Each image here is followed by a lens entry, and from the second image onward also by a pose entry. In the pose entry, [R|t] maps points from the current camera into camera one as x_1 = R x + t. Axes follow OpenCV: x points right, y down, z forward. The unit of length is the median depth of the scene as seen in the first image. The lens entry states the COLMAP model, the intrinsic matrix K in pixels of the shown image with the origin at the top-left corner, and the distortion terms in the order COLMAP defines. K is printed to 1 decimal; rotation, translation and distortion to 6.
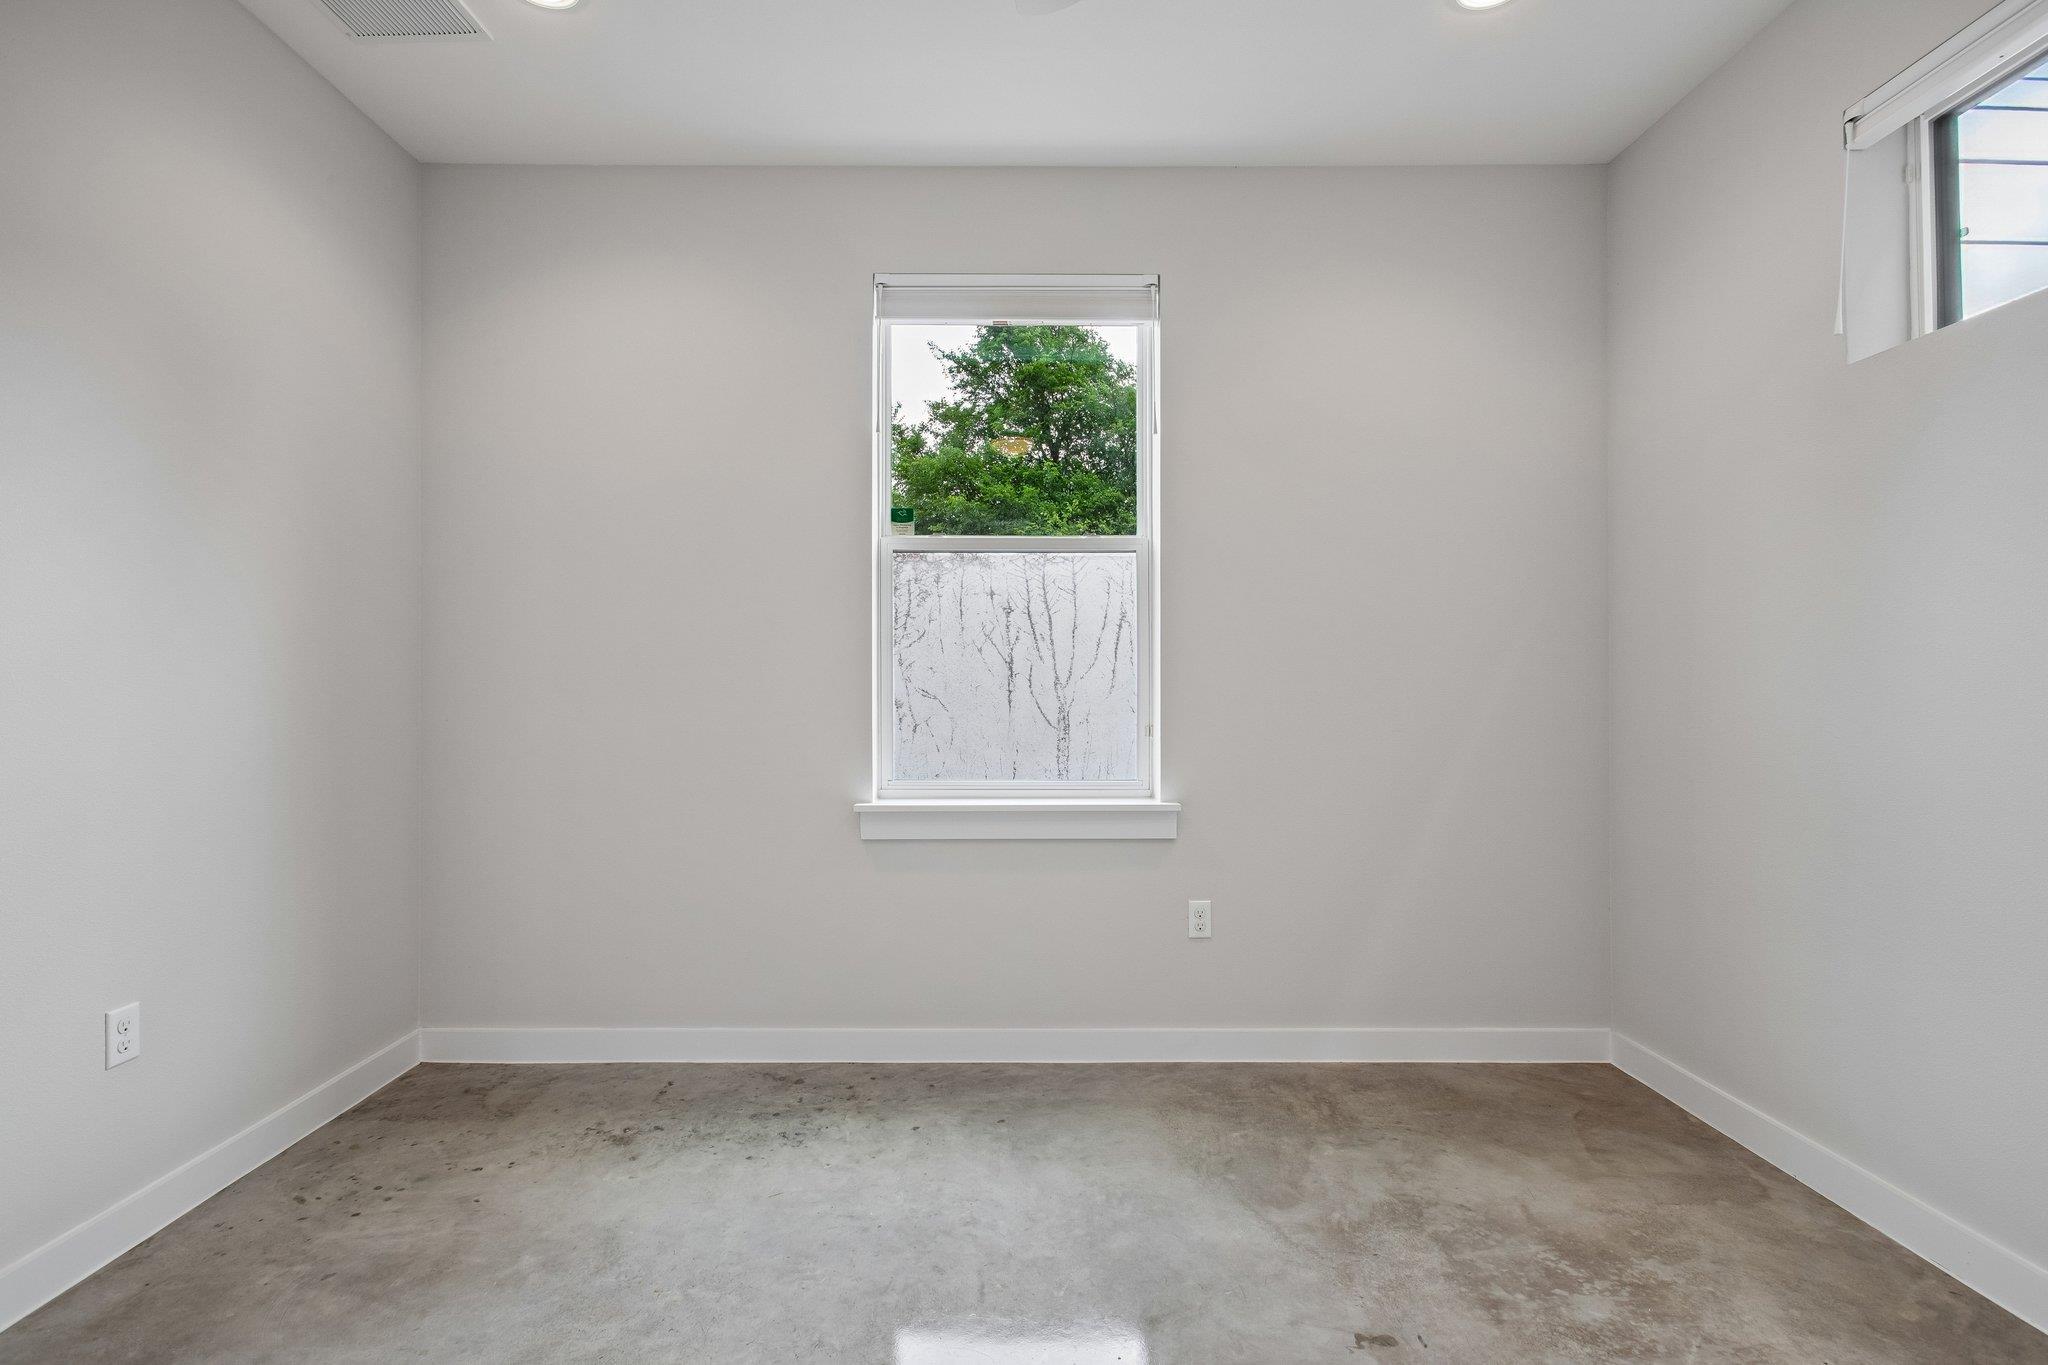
lens RADIAL K [[941.1, 0, 1012.1], [0, 941.1, 679.1], [0, 0, 1]] dist [-0.002724, 0.004455]
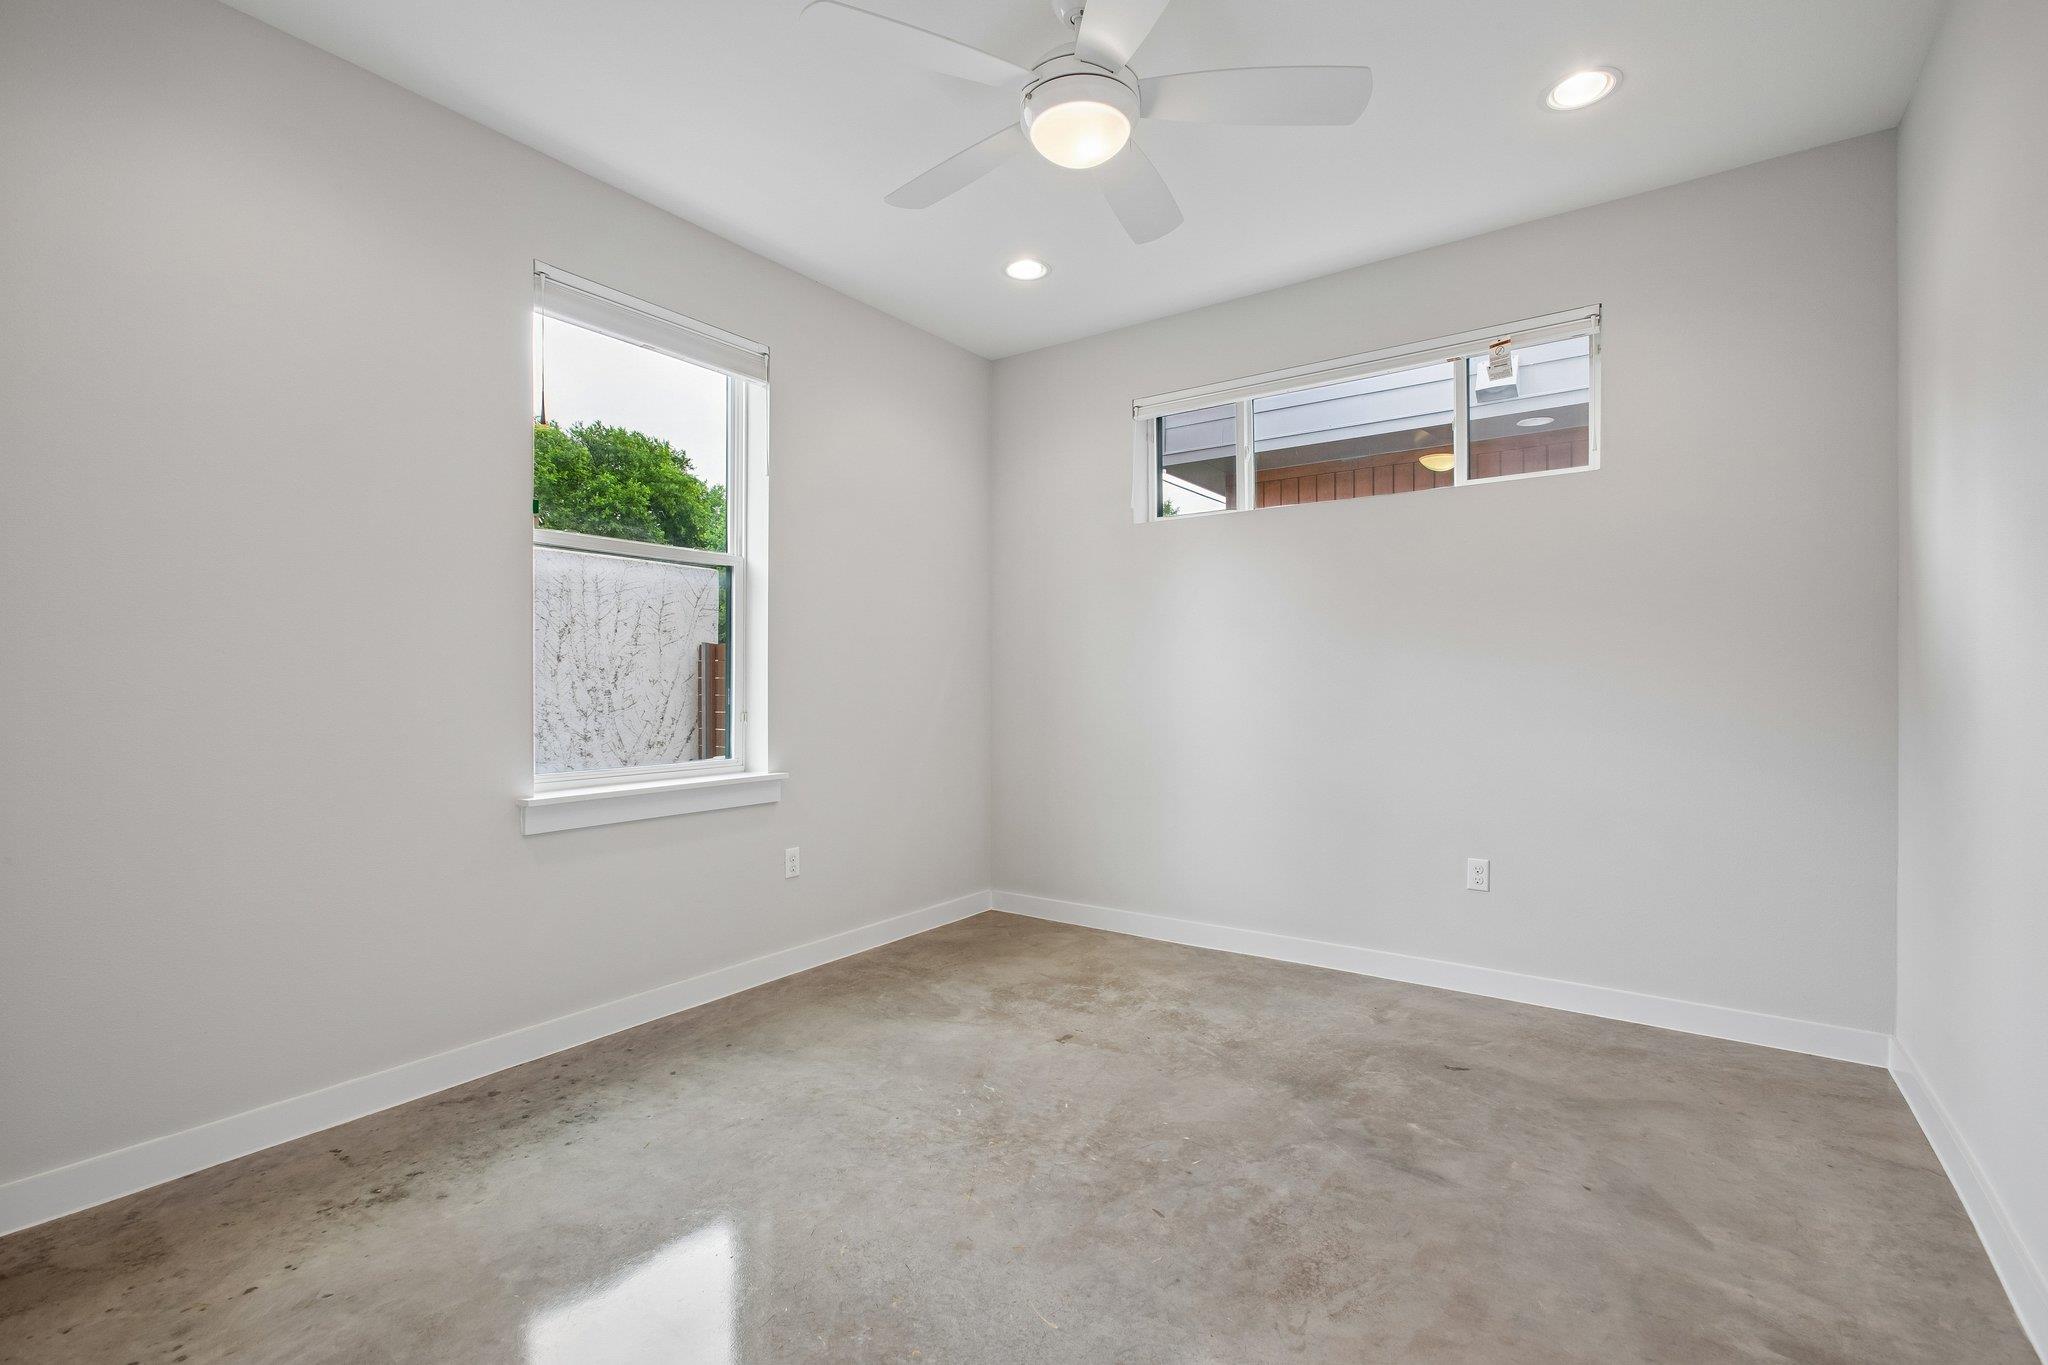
lens RADIAL K [[941.1, 0, 1032.8], [0, 941.1, 676.5], [0, 0, 1]] dist [-0.002724, 0.004455]
pose [[0.567734, 0.004657, 0.823199, -0.773570], [-0.010519, 0.999943, 0.001597, -0.003411], [-0.823145, -0.009566, 0.567750, 0.010949]]
